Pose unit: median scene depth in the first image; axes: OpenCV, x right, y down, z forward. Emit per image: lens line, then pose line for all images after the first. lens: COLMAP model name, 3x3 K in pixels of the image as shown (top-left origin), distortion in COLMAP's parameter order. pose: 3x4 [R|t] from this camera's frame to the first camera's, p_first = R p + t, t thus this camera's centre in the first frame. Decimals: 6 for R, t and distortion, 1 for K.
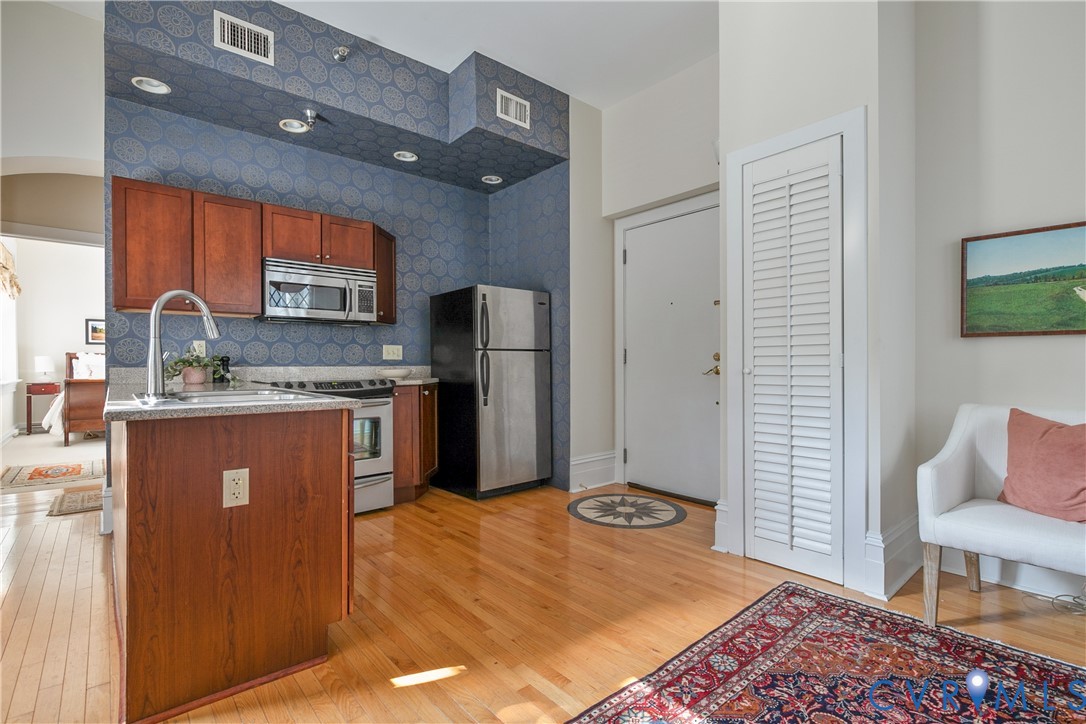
lens RADIAL K [[506.4, 0, 546.9], [0, 506.4, 364.7], [0, 0, 1]] dist [0.003884, -0.001471]
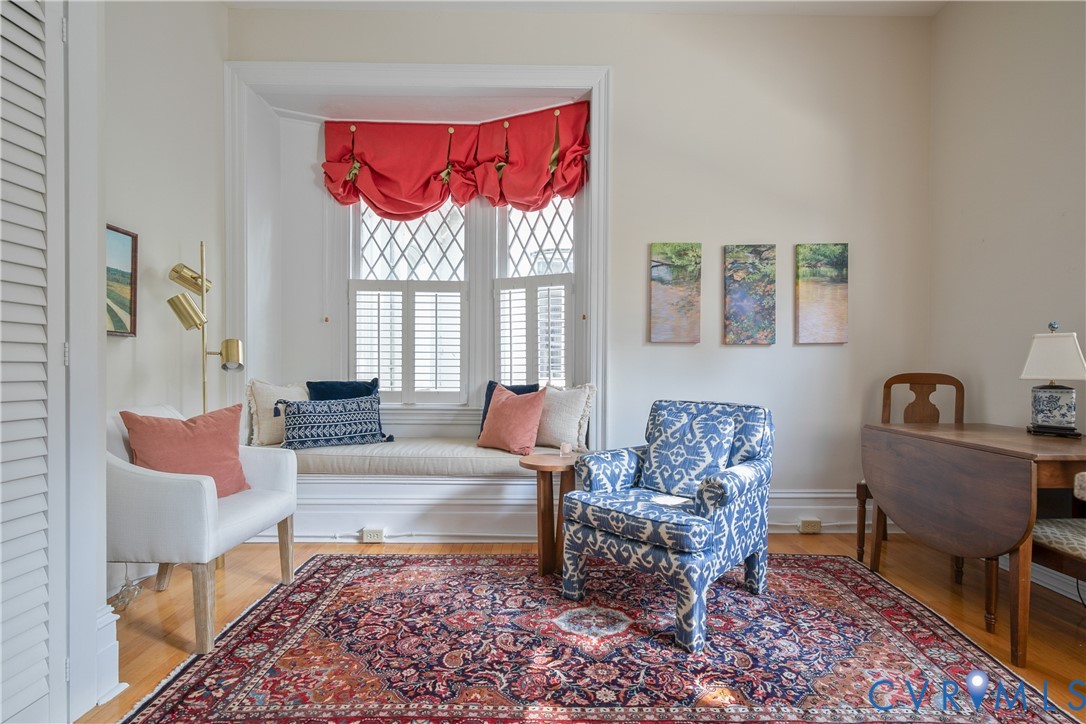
lens RADIAL K [[506.4, 0, 553.6], [0, 506.4, 379.6], [0, 0, 1]] dist [0.003884, -0.001471]
pose [[-0.759907, -0.015318, 0.649851, -0.195755], [-0.005518, 0.999838, 0.017116, 0.005797], [-0.650008, 0.009420, -0.759869, 0.852203]]
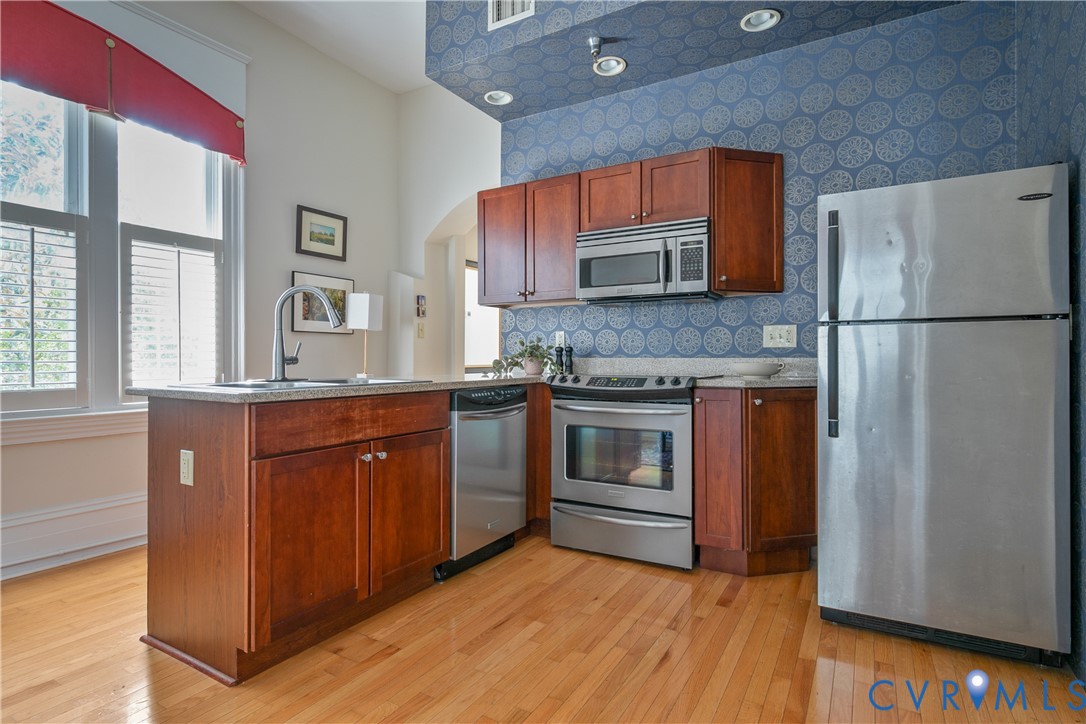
lens RADIAL K [[564.9, 0, 545.5], [0, 564.9, 358.2], [0, 0, 1]] dist [0.003979, -0.000417]
pose [[0.322075, -0.000115, -0.946714, 0.393725], [-0.002468, 0.999996, -0.000962, 0.007049], [0.946711, 0.002646, 0.322074, 0.701613]]
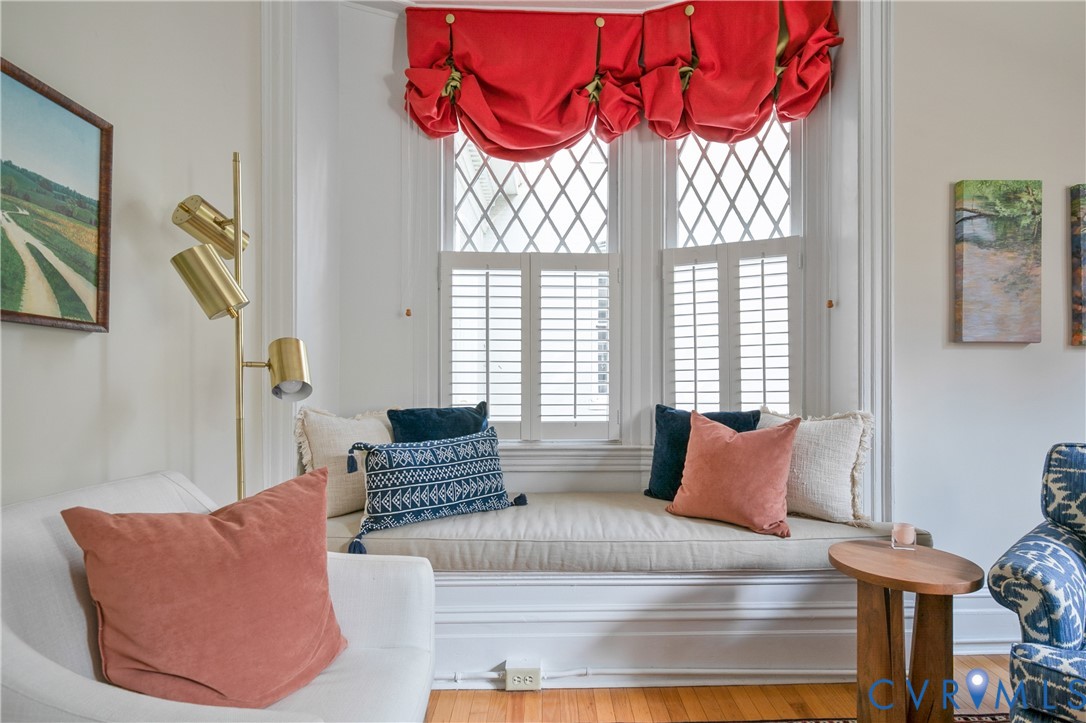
lens RADIAL K [[528.2, 0, 562.5], [0, 528.2, 385.4], [0, 0, 1]] dist [-0.001827, -0.000827]
pose [[-0.768163, -0.000883, 0.640253, 0.285924], [0.001875, 0.999992, 0.003630, -0.003235], [-0.640251, 0.003989, -0.768155, 0.761582]]
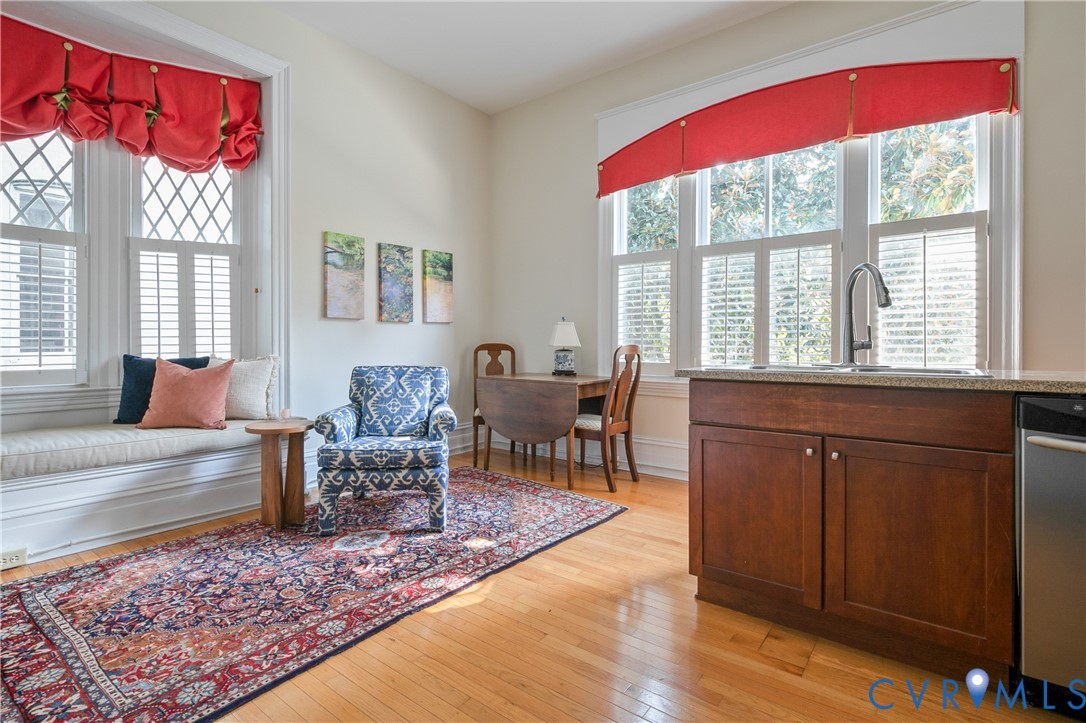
lens RADIAL K [[522.8, 0, 522.1], [0, 522.8, 347.3], [0, 0, 1]] dist [-0.000470, -0.000071]
pose [[-0.984925, 0.001223, -0.172978, 0.087195], [0.000325, 0.999986, 0.005222, 0.009620], [0.172982, 0.005087, -0.984912, 1.220970]]
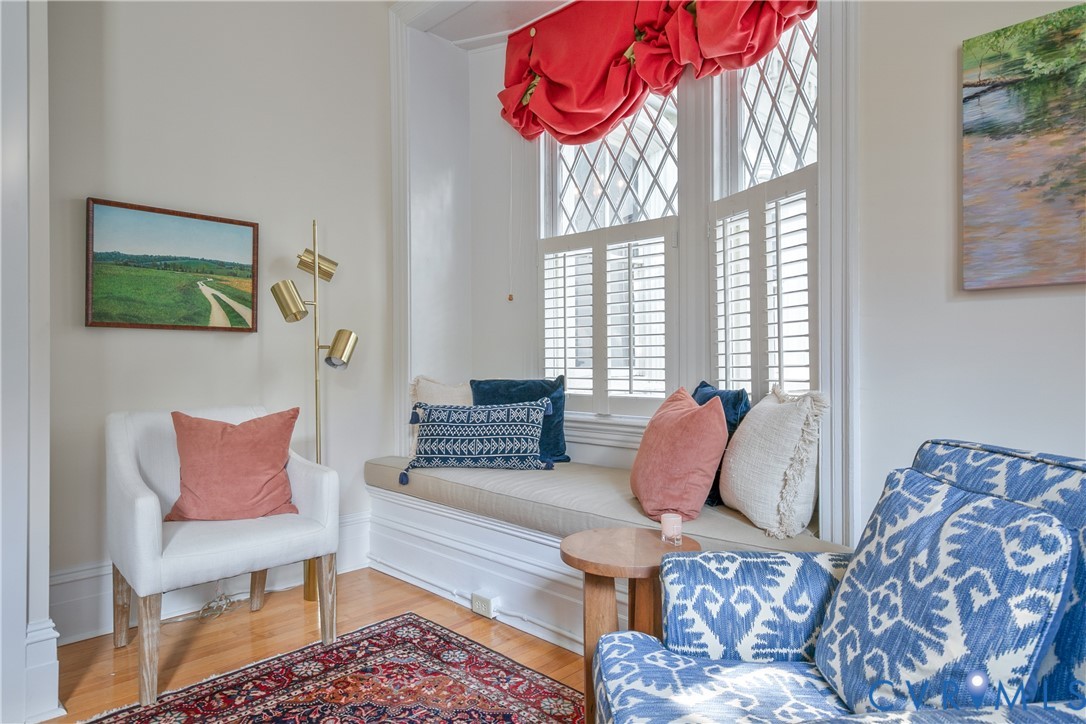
lens RADIAL K [[664.7, 0, 549.3], [0, 664.7, 358.9], [0, 0, 1]] dist [0.021206, -0.006592]
pose [[-0.064564, 0.004899, 0.997902, -0.193109], [0.004410, 0.999980, -0.004624, 0.002432], [-0.997904, 0.004103, -0.064584, 0.308202]]
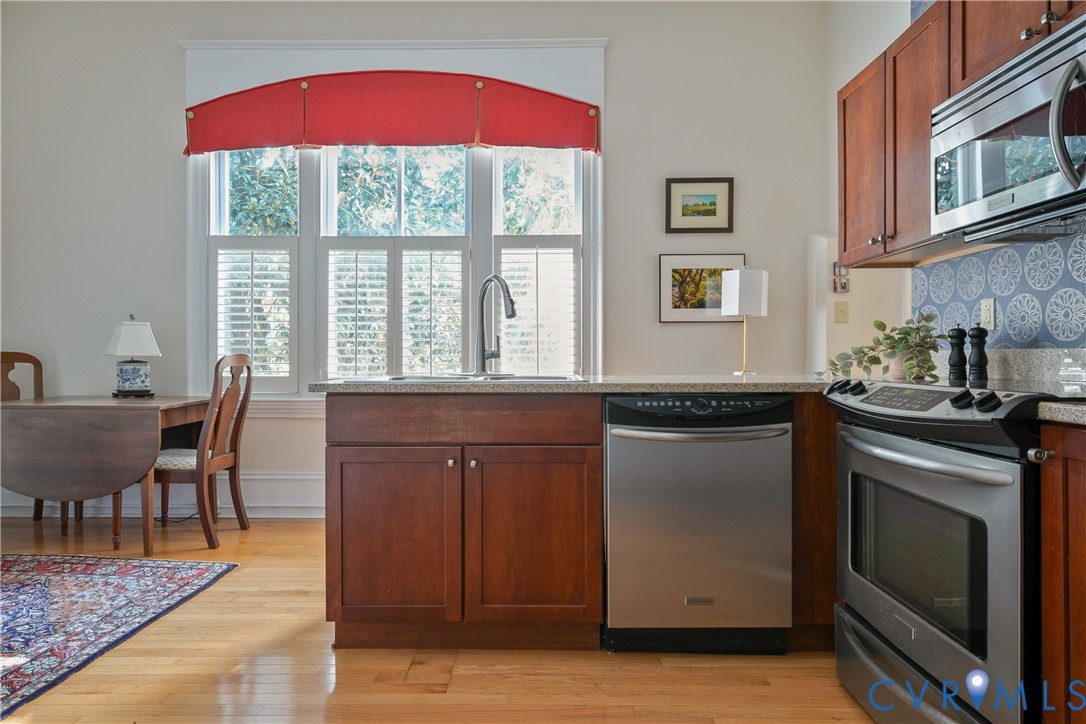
lens RADIAL K [[637.9, 0, 538.4], [0, 637.9, 357.1], [0, 0, 1]] dist [0.006397, 0.001778]
pose [[-0.665704, 0.004502, -0.746202, 0.127580], [0.000535, 0.999984, 0.005556, 0.009472], [0.746215, 0.003300, -0.665696, 1.239634]]
